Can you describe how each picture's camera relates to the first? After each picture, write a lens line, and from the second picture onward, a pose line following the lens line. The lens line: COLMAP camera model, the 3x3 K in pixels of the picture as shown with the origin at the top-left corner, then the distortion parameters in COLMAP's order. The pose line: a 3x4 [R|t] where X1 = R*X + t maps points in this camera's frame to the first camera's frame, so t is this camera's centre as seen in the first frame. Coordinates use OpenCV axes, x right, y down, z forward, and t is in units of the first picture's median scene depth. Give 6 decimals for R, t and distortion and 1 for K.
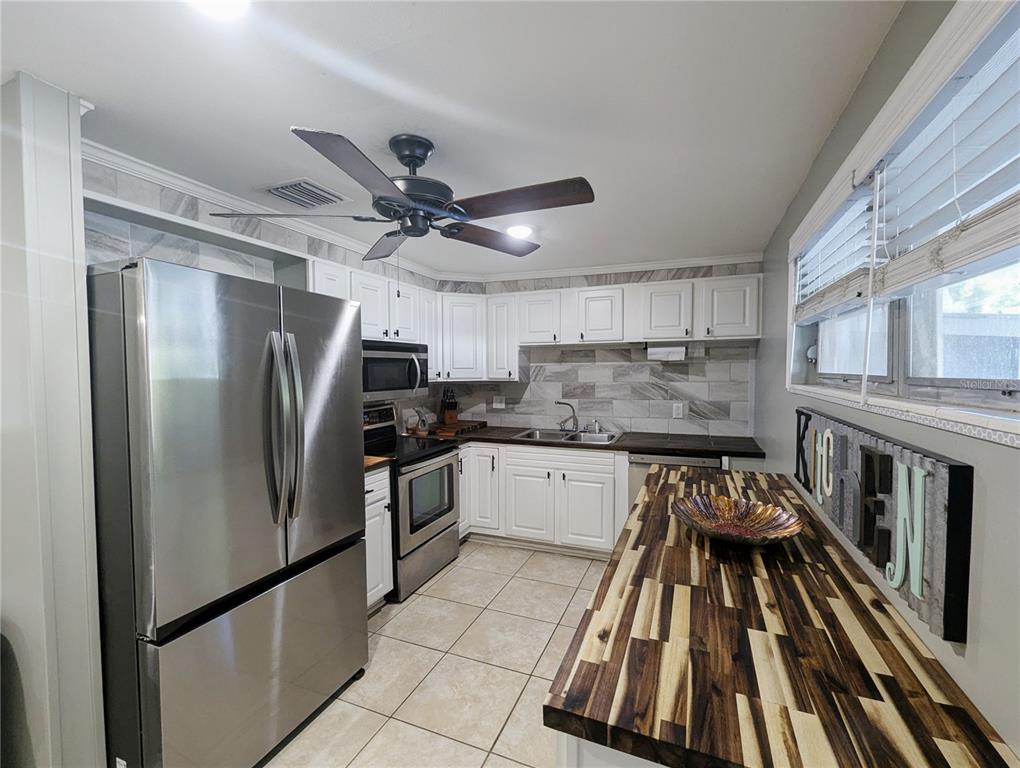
lens RADIAL K [[453.8, 0, 509.6], [0, 453.8, 404.2], [0, 0, 1]] dist [-0.001582, 0.000073]
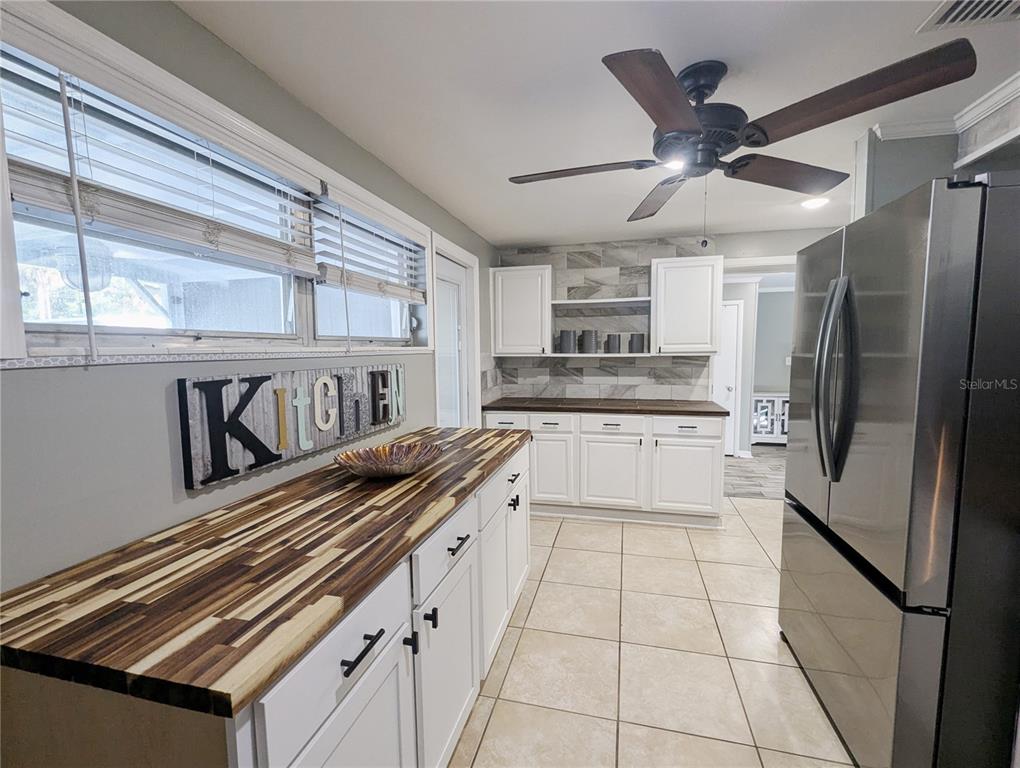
lens RADIAL K [[453.8, 0, 509.6], [0, 453.8, 404.2], [0, 0, 1]] dist [-0.001582, 0.000073]
pose [[-0.989313, 0.036119, -0.141262, 0.289344], [0.008270, 0.981174, 0.192951, -0.079314], [0.145572, 0.189721, -0.970987, 1.736949]]
